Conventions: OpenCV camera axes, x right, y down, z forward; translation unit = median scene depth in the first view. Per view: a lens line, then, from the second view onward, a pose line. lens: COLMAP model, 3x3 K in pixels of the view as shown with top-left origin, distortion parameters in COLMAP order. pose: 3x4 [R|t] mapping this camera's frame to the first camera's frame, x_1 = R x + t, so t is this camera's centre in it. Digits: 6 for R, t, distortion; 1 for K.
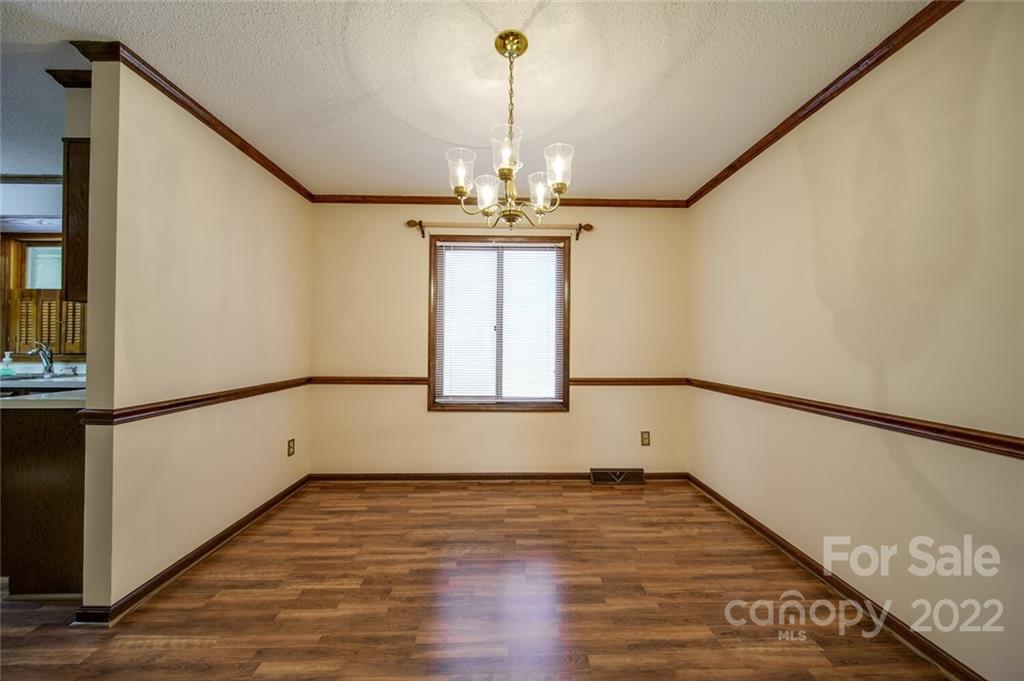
lens RADIAL K [[356.3, 0, 514.0], [0, 356.3, 342.0], [0, 0, 1]] dist [-0.004515, 0.001360]
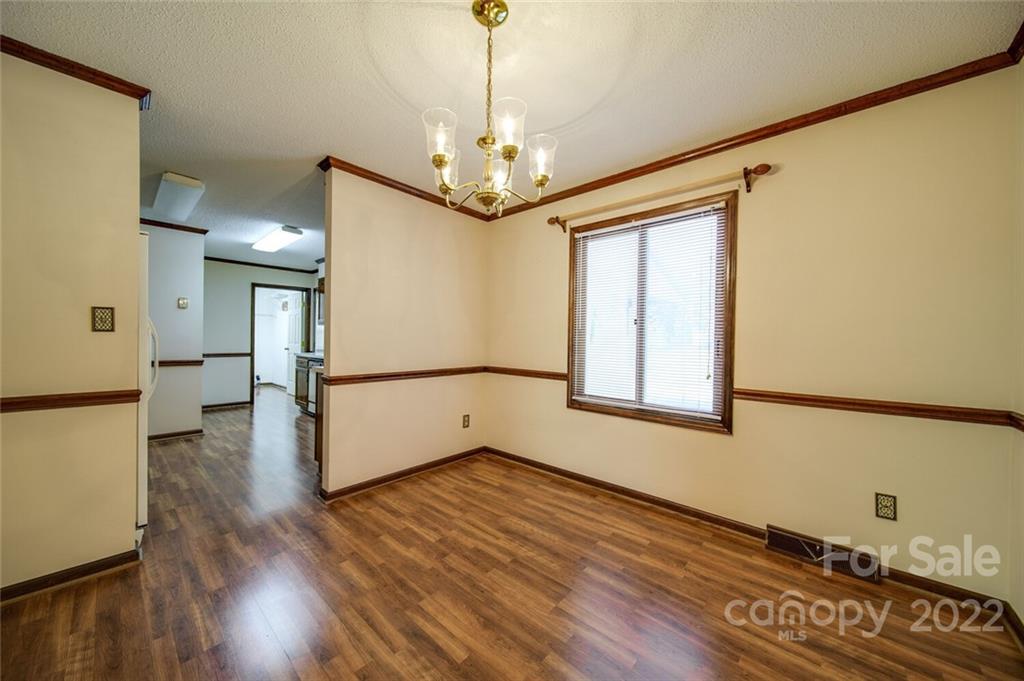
lens RADIAL K [[356.3, 0, 510.2], [0, 356.3, 341.9], [0, 0, 1]] dist [-0.004515, 0.001360]
pose [[0.732281, 0.010196, -0.680926, 0.347213], [-0.005145, 0.999942, 0.009440, 0.003684], [0.680983, -0.003409, 0.732291, 0.188628]]
